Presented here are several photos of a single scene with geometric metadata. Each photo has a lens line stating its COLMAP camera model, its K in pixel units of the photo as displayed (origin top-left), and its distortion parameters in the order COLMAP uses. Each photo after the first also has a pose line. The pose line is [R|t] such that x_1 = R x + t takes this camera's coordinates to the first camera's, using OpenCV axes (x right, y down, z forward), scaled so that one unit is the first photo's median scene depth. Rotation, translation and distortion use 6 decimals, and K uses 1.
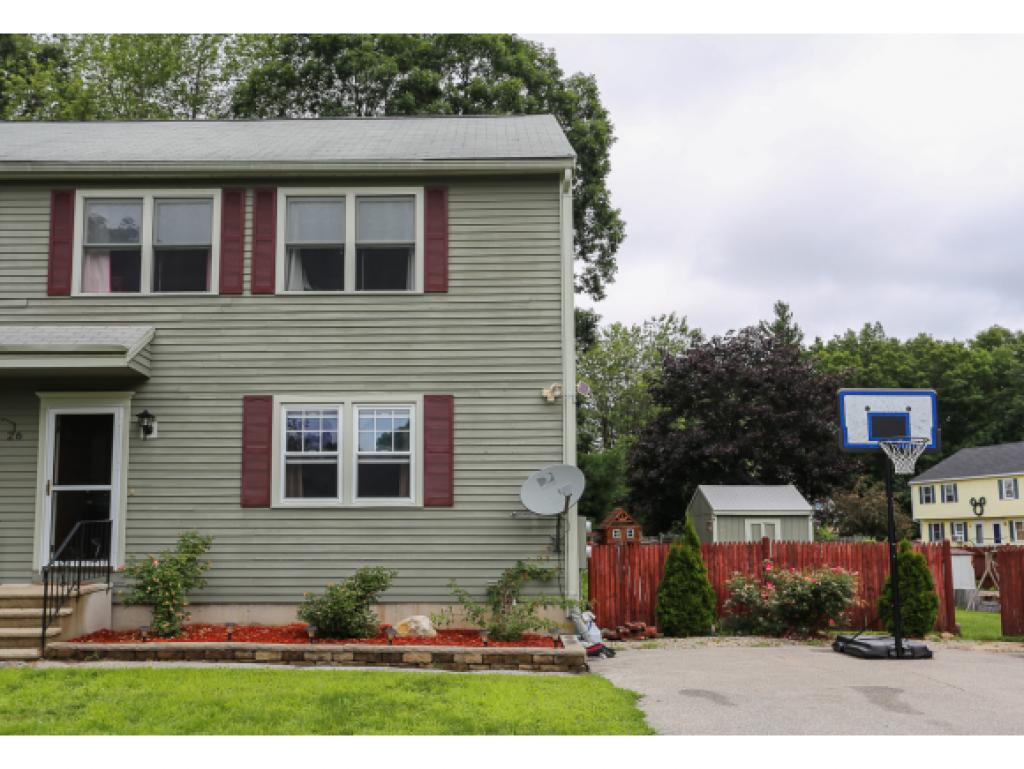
lens RADIAL K [[1099.2, 0, 511.7], [0, 1099.2, 410.2], [0, 0, 1]] dist [0.007257, -0.003392]
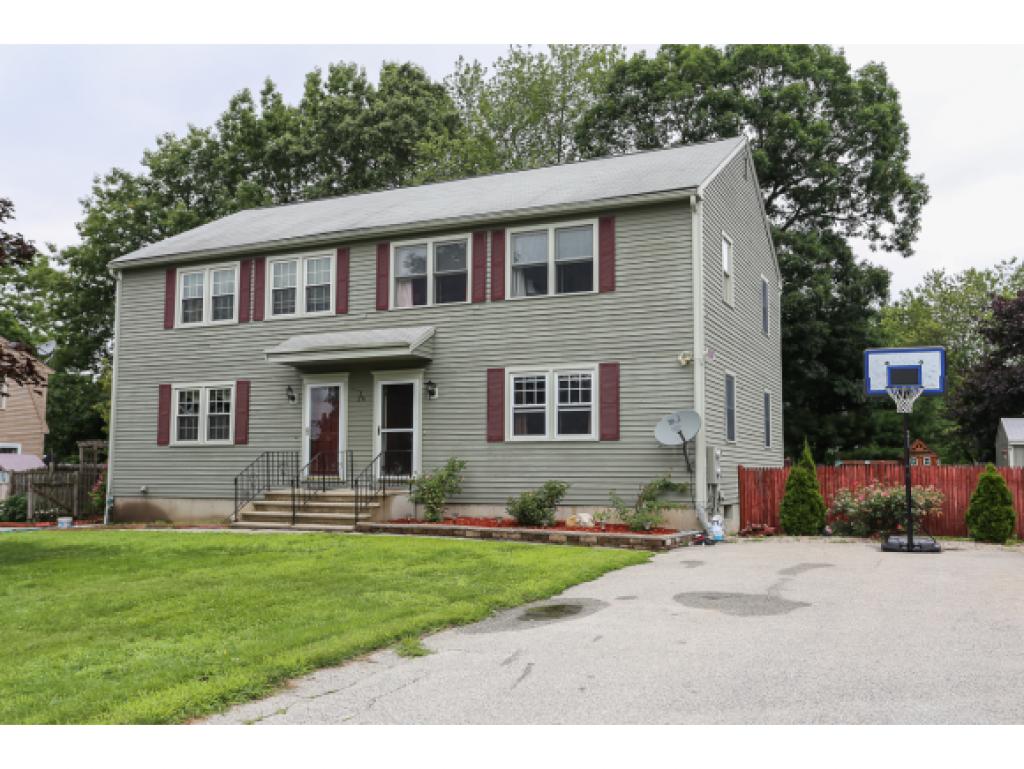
lens RADIAL K [[935.0, 0, 512.0], [0, 935.0, 384.5], [0, 0, 1]] dist [-0.010017, -0.000485]
pose [[0.916725, -0.032155, -0.398222, 0.303935], [0.043284, 0.998882, 0.018987, -0.014429], [0.397166, -0.034643, 0.917093, -0.175950]]
